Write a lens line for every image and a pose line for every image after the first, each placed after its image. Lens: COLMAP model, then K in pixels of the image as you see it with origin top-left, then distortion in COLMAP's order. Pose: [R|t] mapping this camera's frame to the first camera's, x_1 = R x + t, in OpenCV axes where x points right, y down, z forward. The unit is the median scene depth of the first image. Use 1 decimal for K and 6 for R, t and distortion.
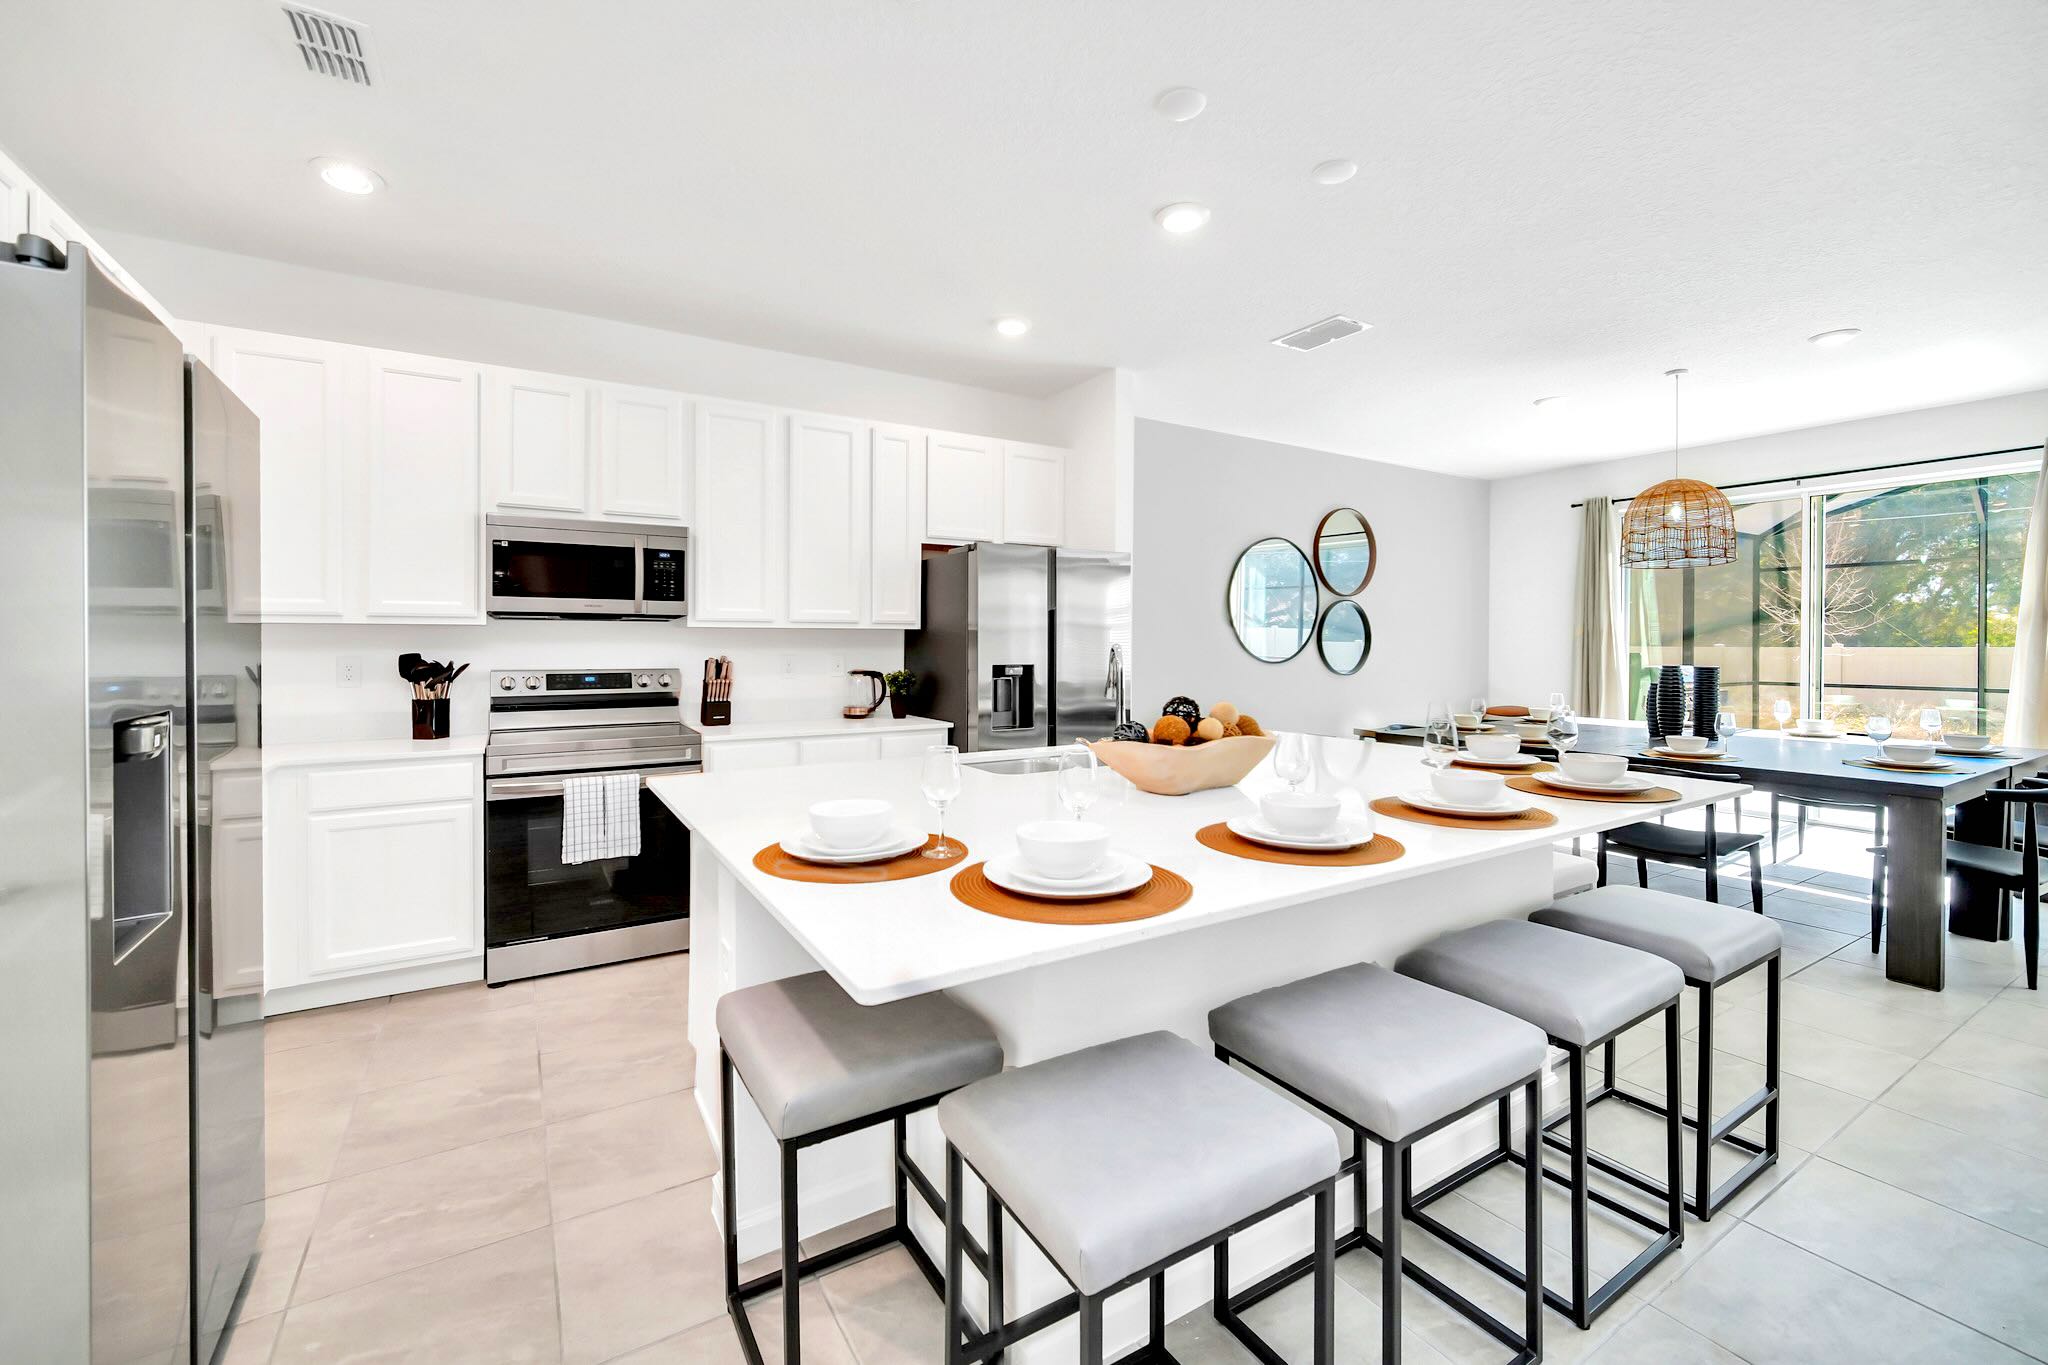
lens RADIAL K [[837.7, 0, 978.2], [0, 837.7, 654.3], [0, 0, 1]] dist [-0.010429, 0.002288]
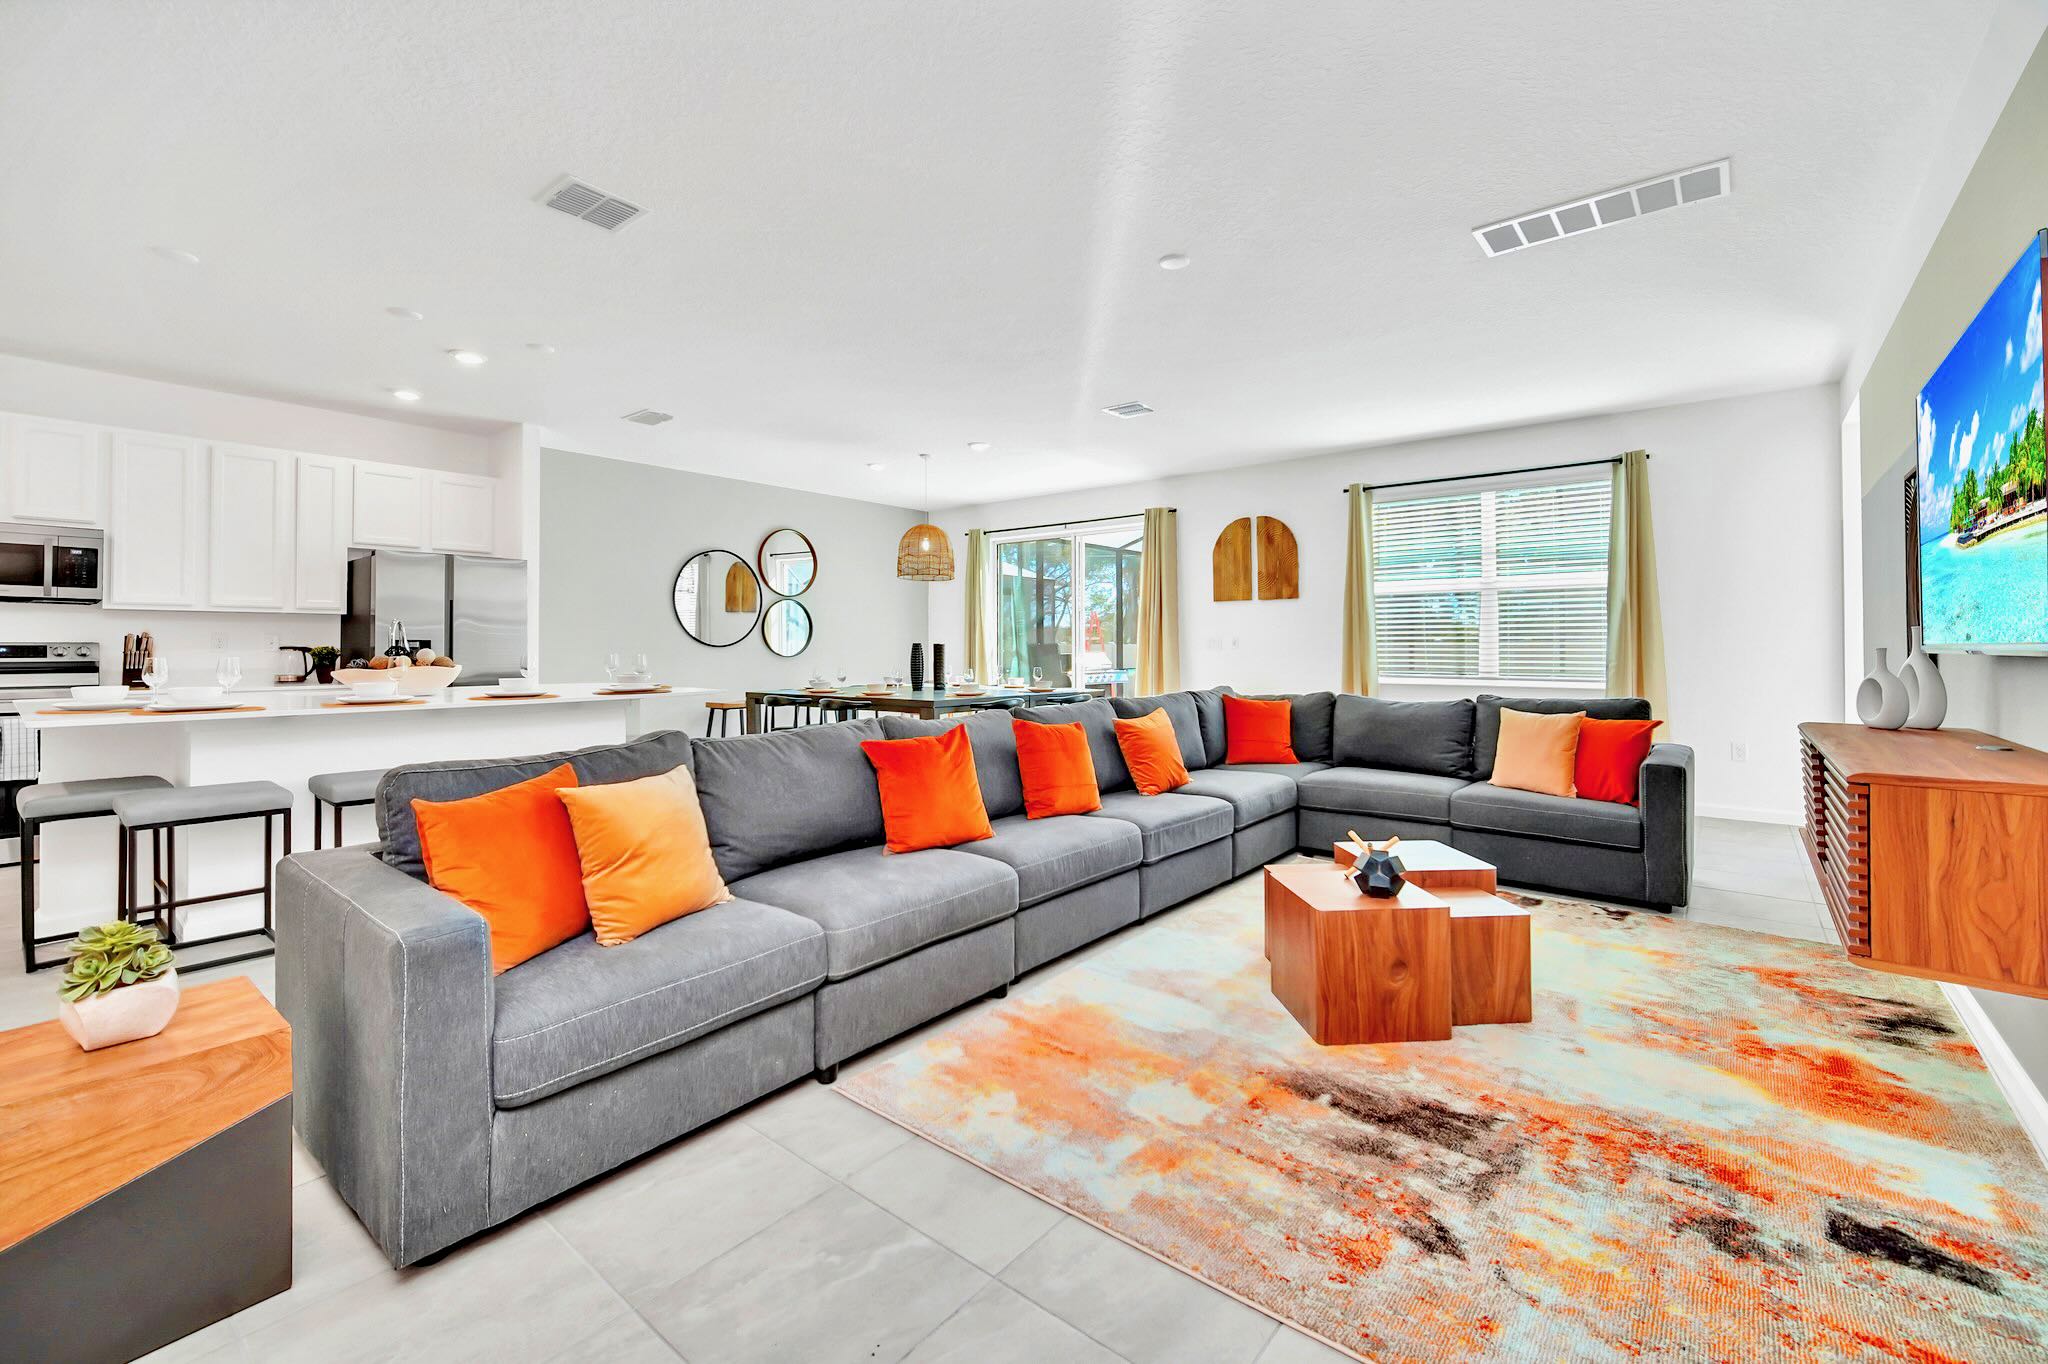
lens RADIAL K [[872.8, 0, 1014.8], [0, 872.8, 647.3], [0, 0, 1]] dist [-0.019759, 0.001518]
pose [[0.937691, -0.000808, 0.347468, 0.523485], [0.005103, 0.999921, -0.011444, 0.050298], [-0.347432, 0.012504, 0.937622, -0.728737]]
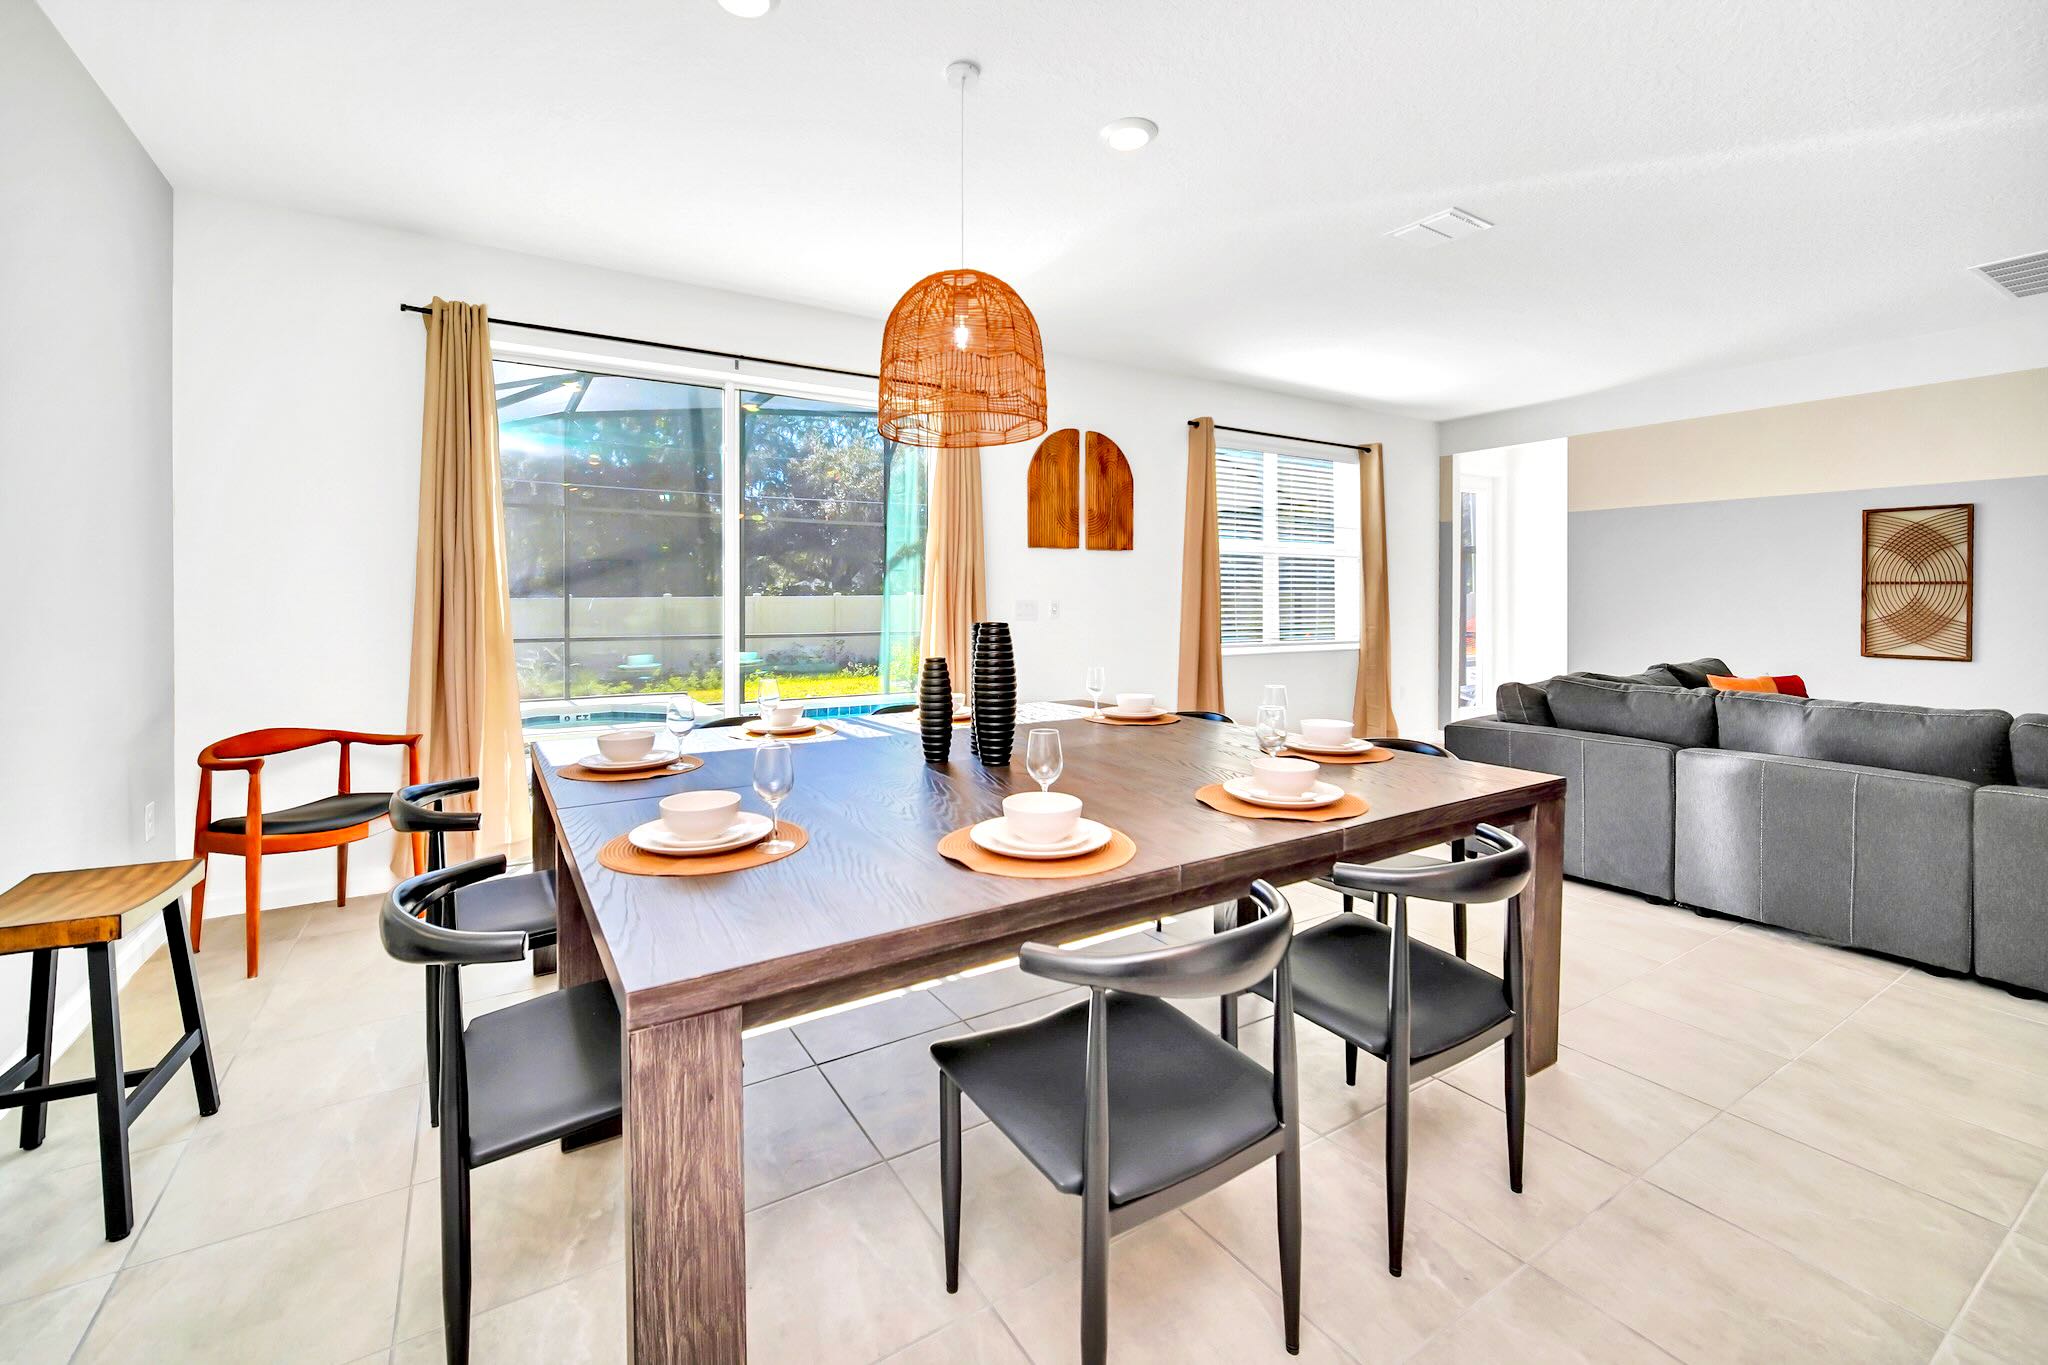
lens RADIAL K [[837.7, 0, 983.0], [0, 837.7, 606.2], [0, 0, 1]] dist [-0.010429, 0.002288]
pose [[-0.030206, -0.006014, 0.999526, 0.387386], [0.013456, 0.999889, 0.006423, 0.000387], [-0.999453, 0.013643, -0.030122, 1.238345]]
